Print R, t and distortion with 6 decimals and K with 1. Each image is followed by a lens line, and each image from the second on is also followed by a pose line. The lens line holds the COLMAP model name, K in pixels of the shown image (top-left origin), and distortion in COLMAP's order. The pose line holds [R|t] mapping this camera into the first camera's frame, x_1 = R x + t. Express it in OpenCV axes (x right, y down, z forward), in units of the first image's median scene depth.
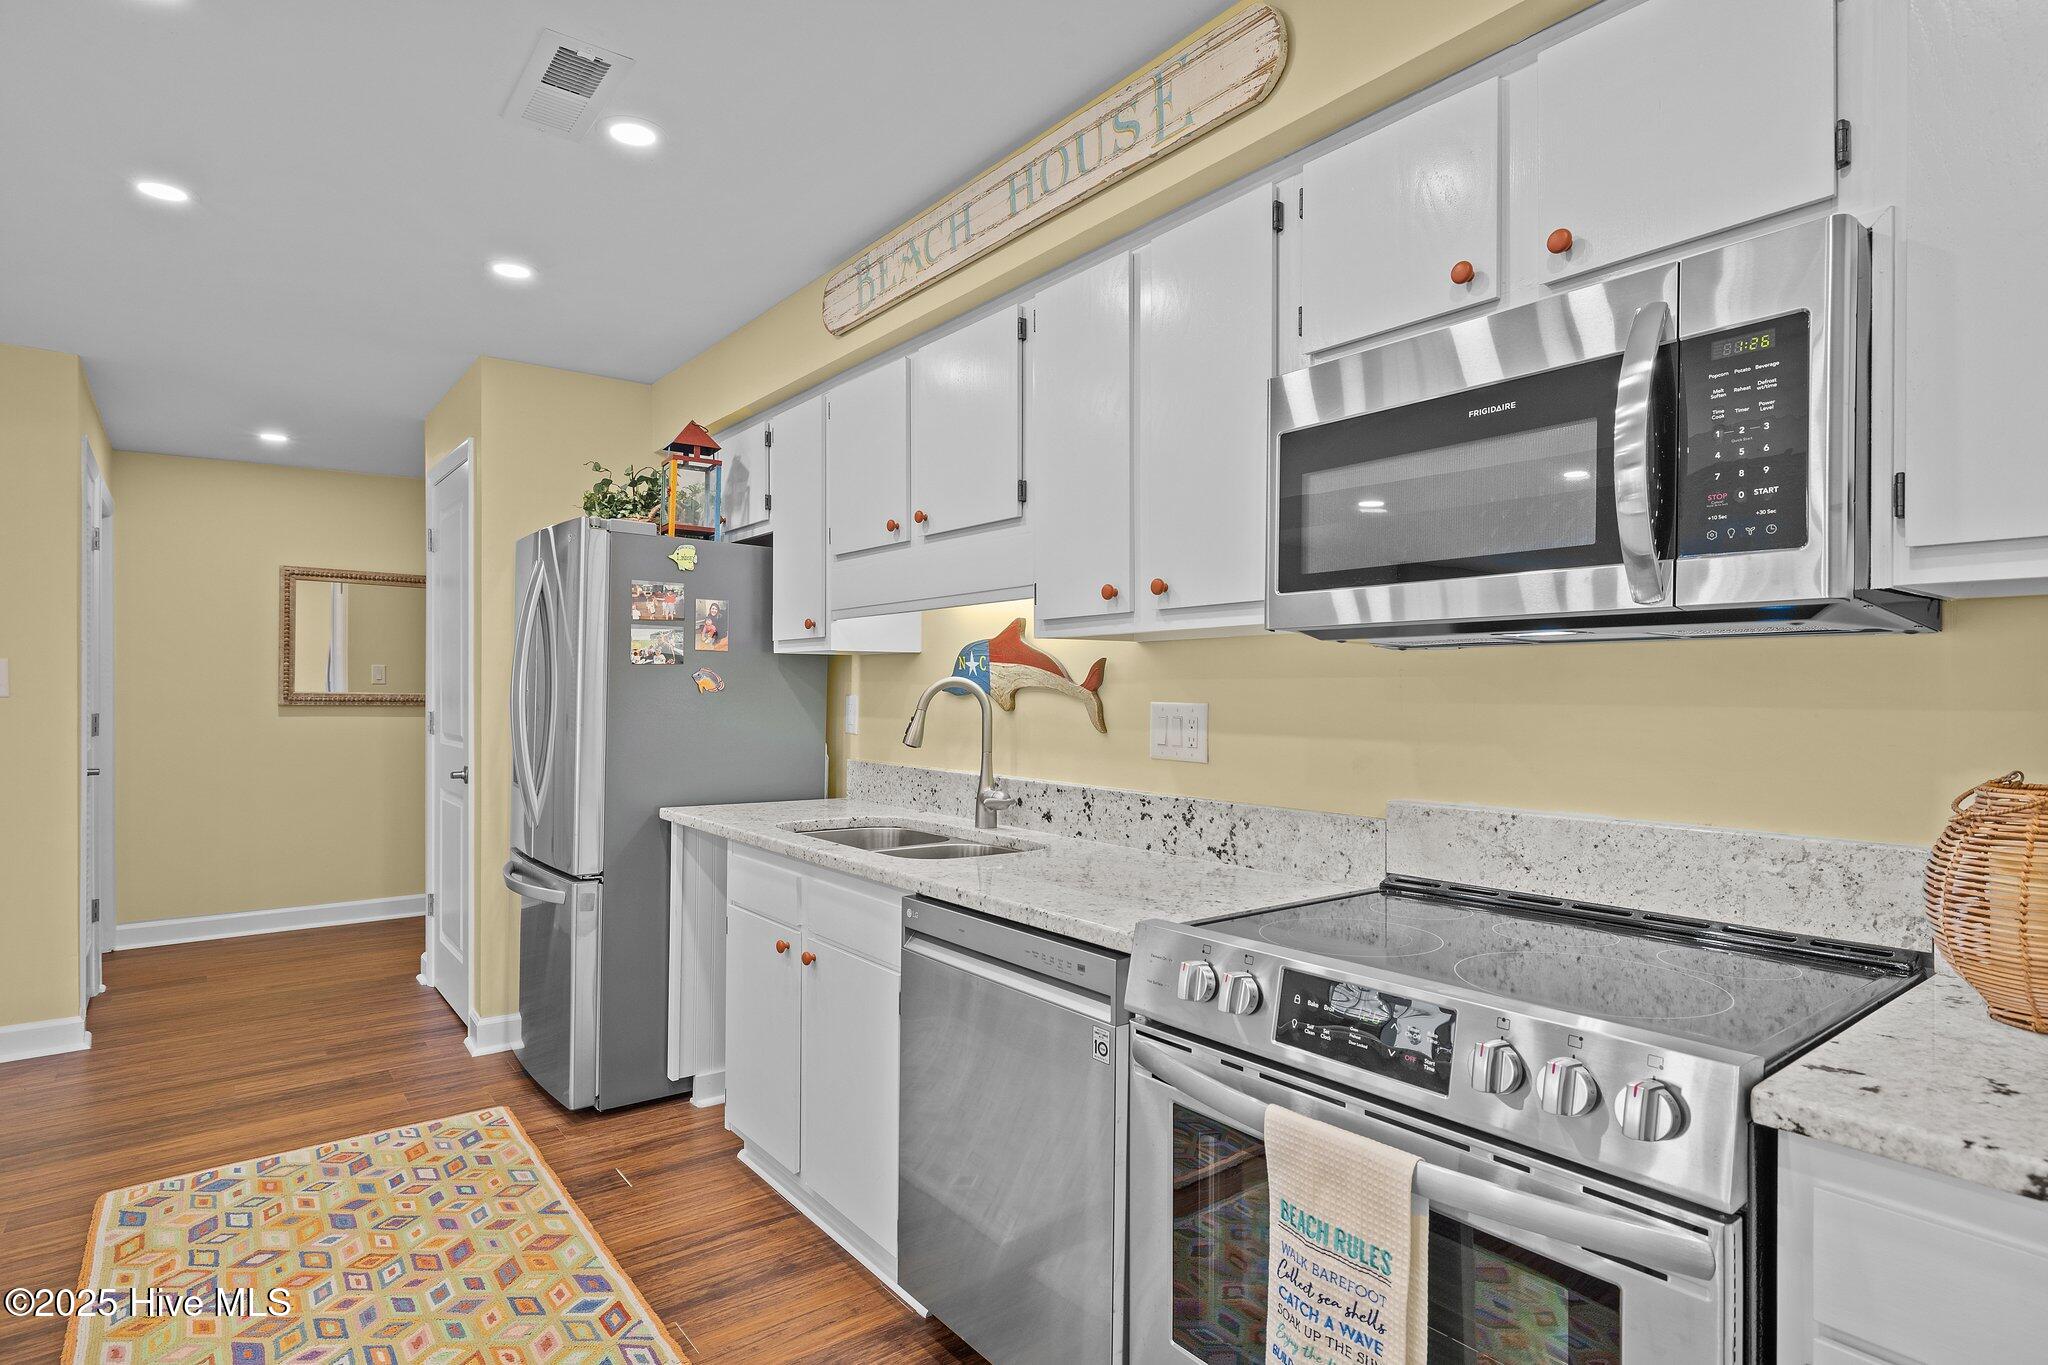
lens RADIAL K [[1055.5, 0, 1021.9], [0, 1055.5, 702.8], [0, 0, 1]] dist [-0.002715, -0.000173]
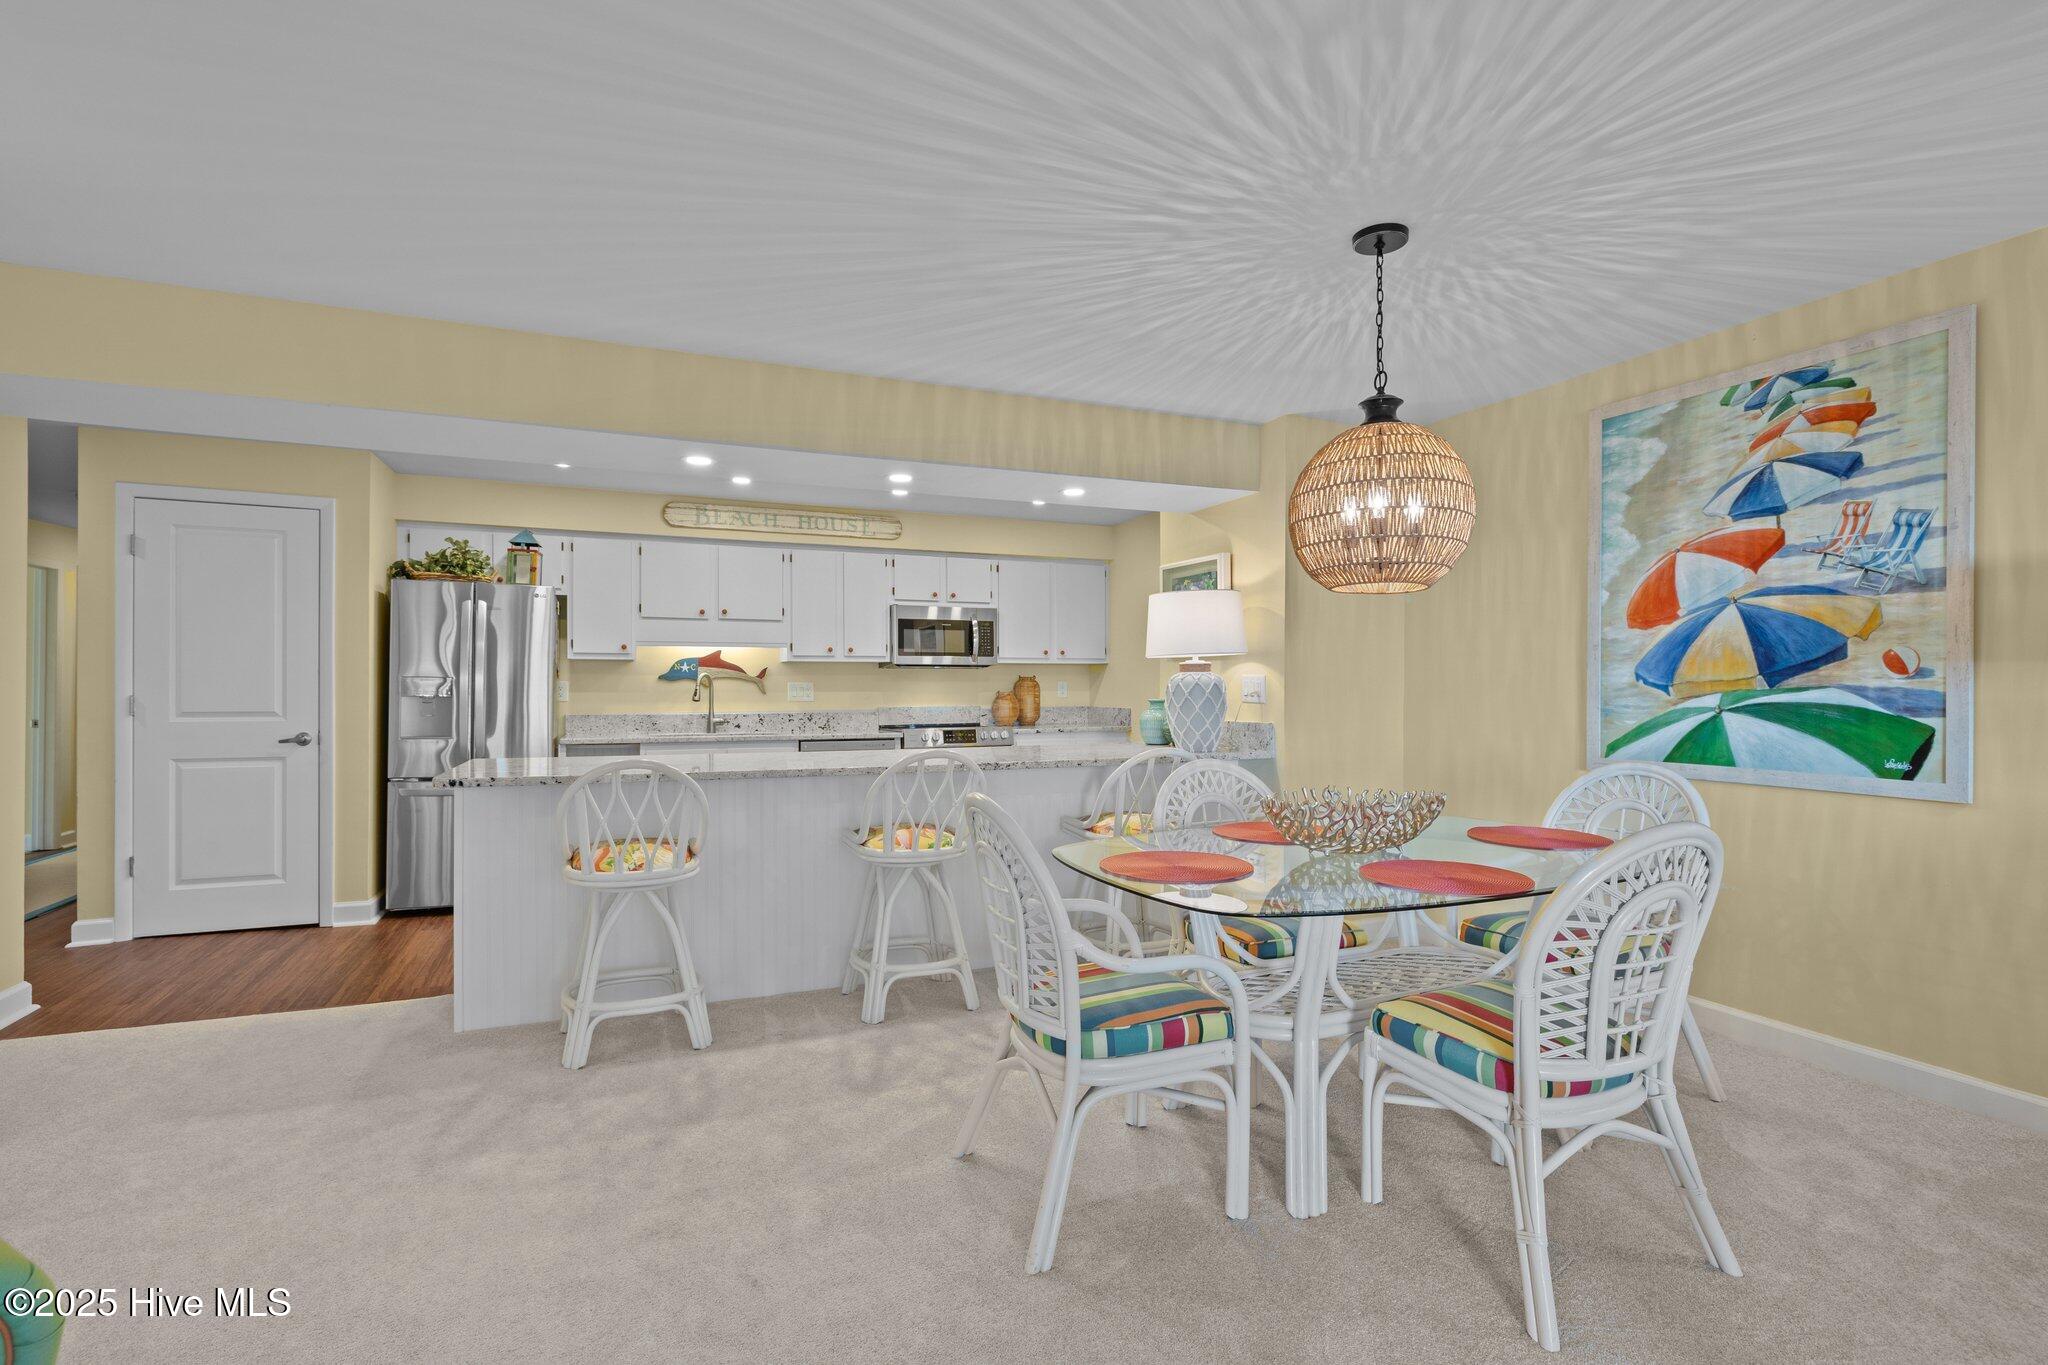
lens RADIAL K [[953.0, 0, 1025.0], [0, 953.0, 686.3], [0, 0, 1]] dist [-0.003197, -0.000390]
pose [[0.250828, -0.002416, 0.968029, -2.214677], [0.013963, 0.999902, -0.001122, 0.021103], [-0.967931, 0.013798, 0.250837, -0.307798]]
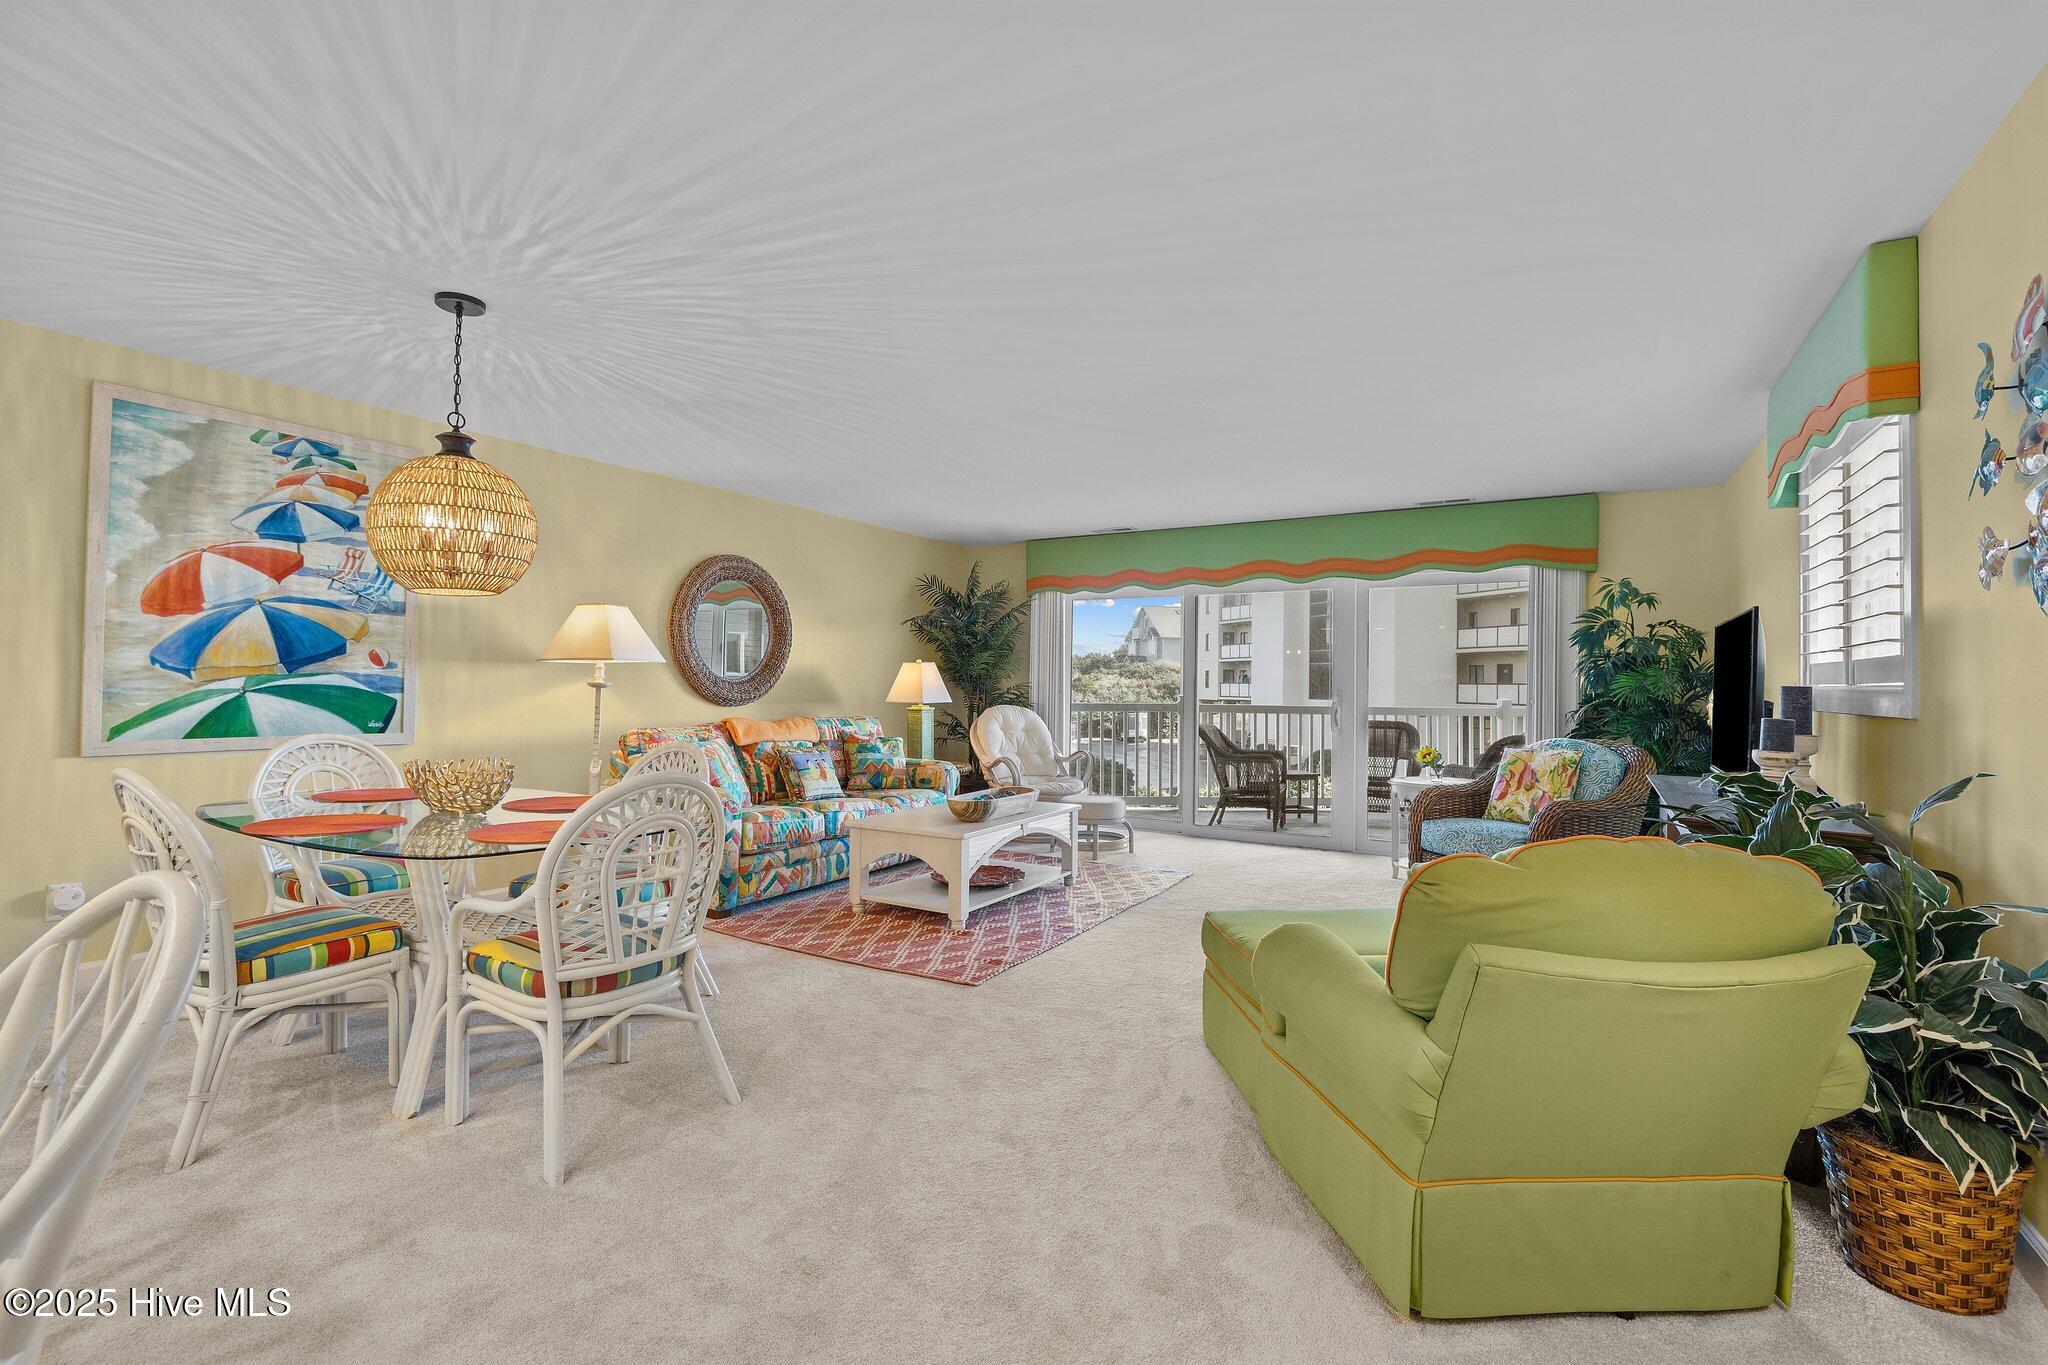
lens RADIAL K [[903.5, 0, 1026.0], [0, 903.5, 679.6], [0, 0, 1]] dist [-0.006525, 0.000659]
pose [[-0.934954, -0.019683, -0.354223, -1.429620], [-0.022517, 0.999739, 0.003879, 0.012243], [0.354054, 0.011603, -0.935153, 0.902334]]
